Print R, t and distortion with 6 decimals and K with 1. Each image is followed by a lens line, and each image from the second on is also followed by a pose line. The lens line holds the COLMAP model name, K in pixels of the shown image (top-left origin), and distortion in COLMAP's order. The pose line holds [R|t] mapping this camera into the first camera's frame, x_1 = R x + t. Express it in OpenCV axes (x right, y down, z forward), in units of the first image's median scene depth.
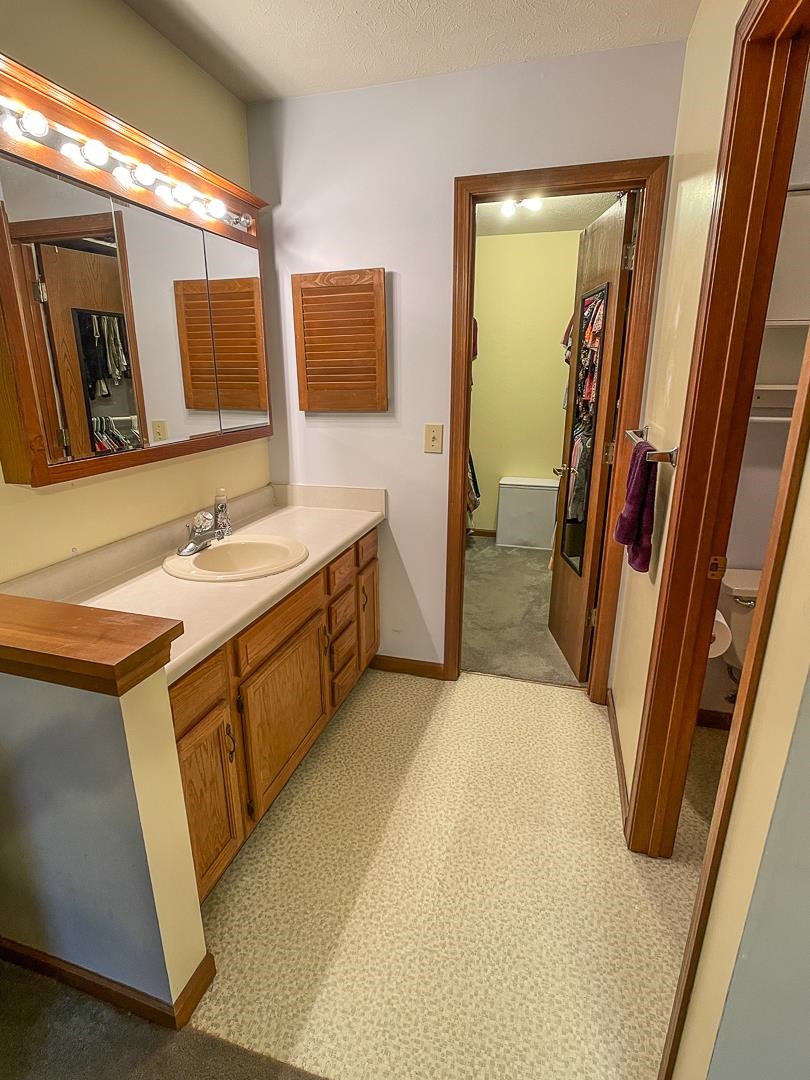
lens RADIAL K [[552.7, 0, 401.8], [0, 552.7, 540.9], [0, 0, 1]] dist [-0.005674, -0.001022]
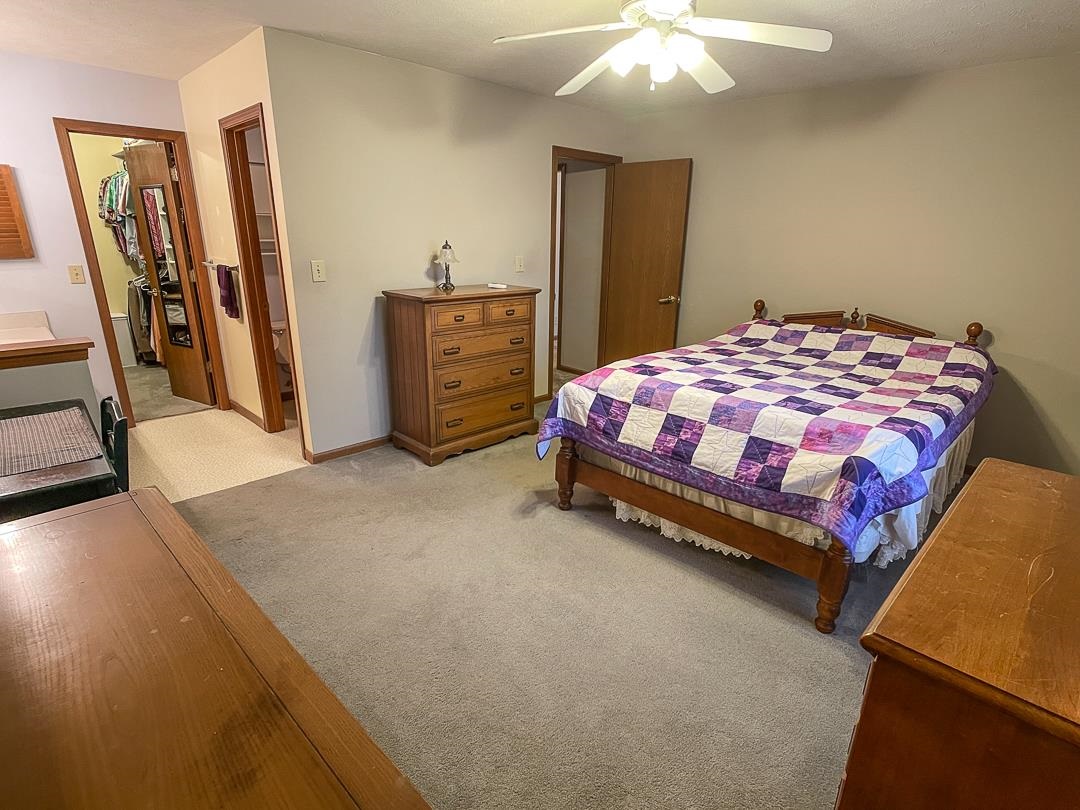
lens RADIAL K [[552.7, 0, 541.5], [0, 552.7, 407.0], [0, 0, 1]] dist [-0.005674, -0.001022]
pose [[0.493682, -0.258121, 0.830453, -0.714612], [0.237449, 0.958659, 0.156813, 0.259257], [-0.836598, 0.119775, 0.534563, -0.953255]]
